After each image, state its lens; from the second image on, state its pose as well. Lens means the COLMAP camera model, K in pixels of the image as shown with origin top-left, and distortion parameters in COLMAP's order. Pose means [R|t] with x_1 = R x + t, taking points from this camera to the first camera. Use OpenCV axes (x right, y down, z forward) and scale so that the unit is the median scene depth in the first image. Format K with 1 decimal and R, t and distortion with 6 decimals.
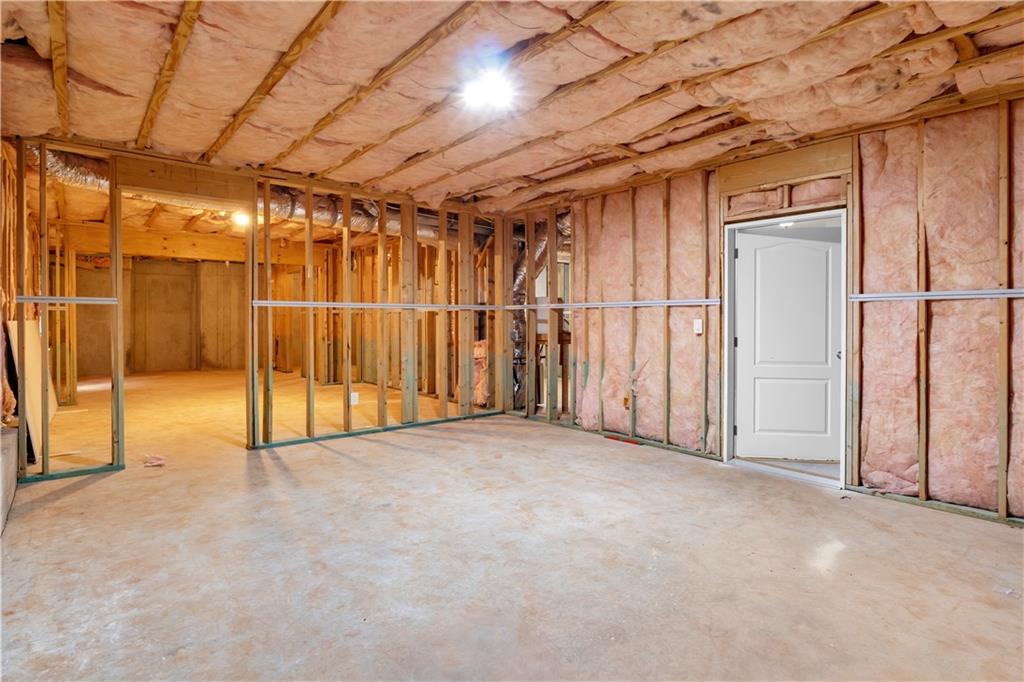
lens RADIAL K [[527.6, 0, 515.1], [0, 527.6, 322.4], [0, 0, 1]] dist [-0.006372, 0.003078]
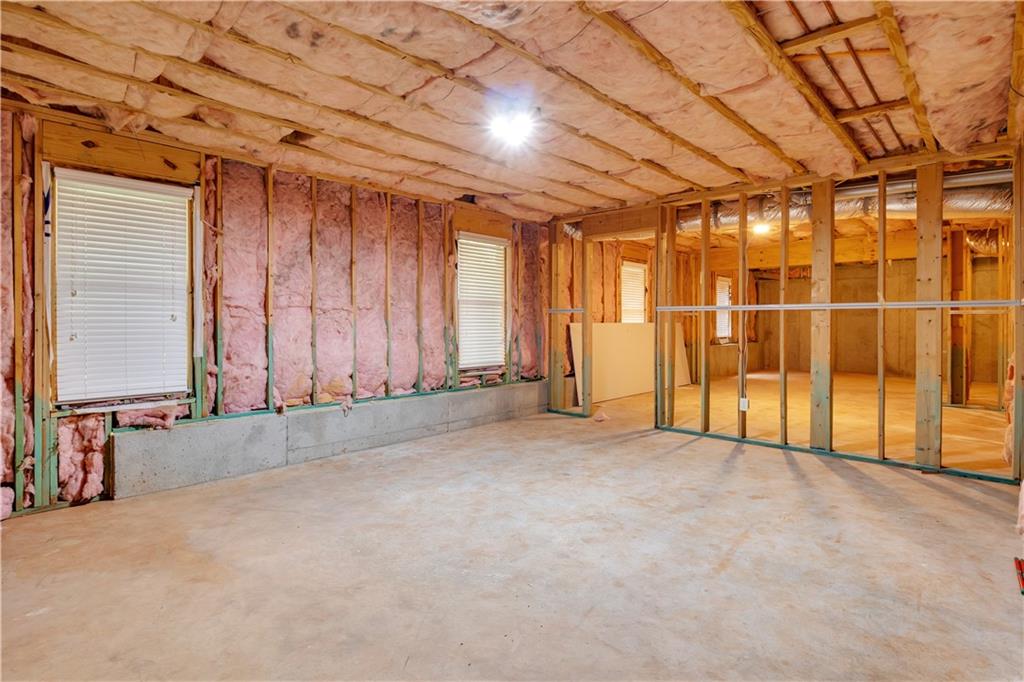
lens RADIAL K [[527.6, 0, 512.9], [0, 527.6, 334.7], [0, 0, 1]] dist [-0.006372, 0.003078]
pose [[0.101619, 0.022588, -0.994567, 0.939912], [-0.005765, 0.999739, 0.022117, -0.003826], [0.994807, 0.003486, 0.101722, 0.740257]]
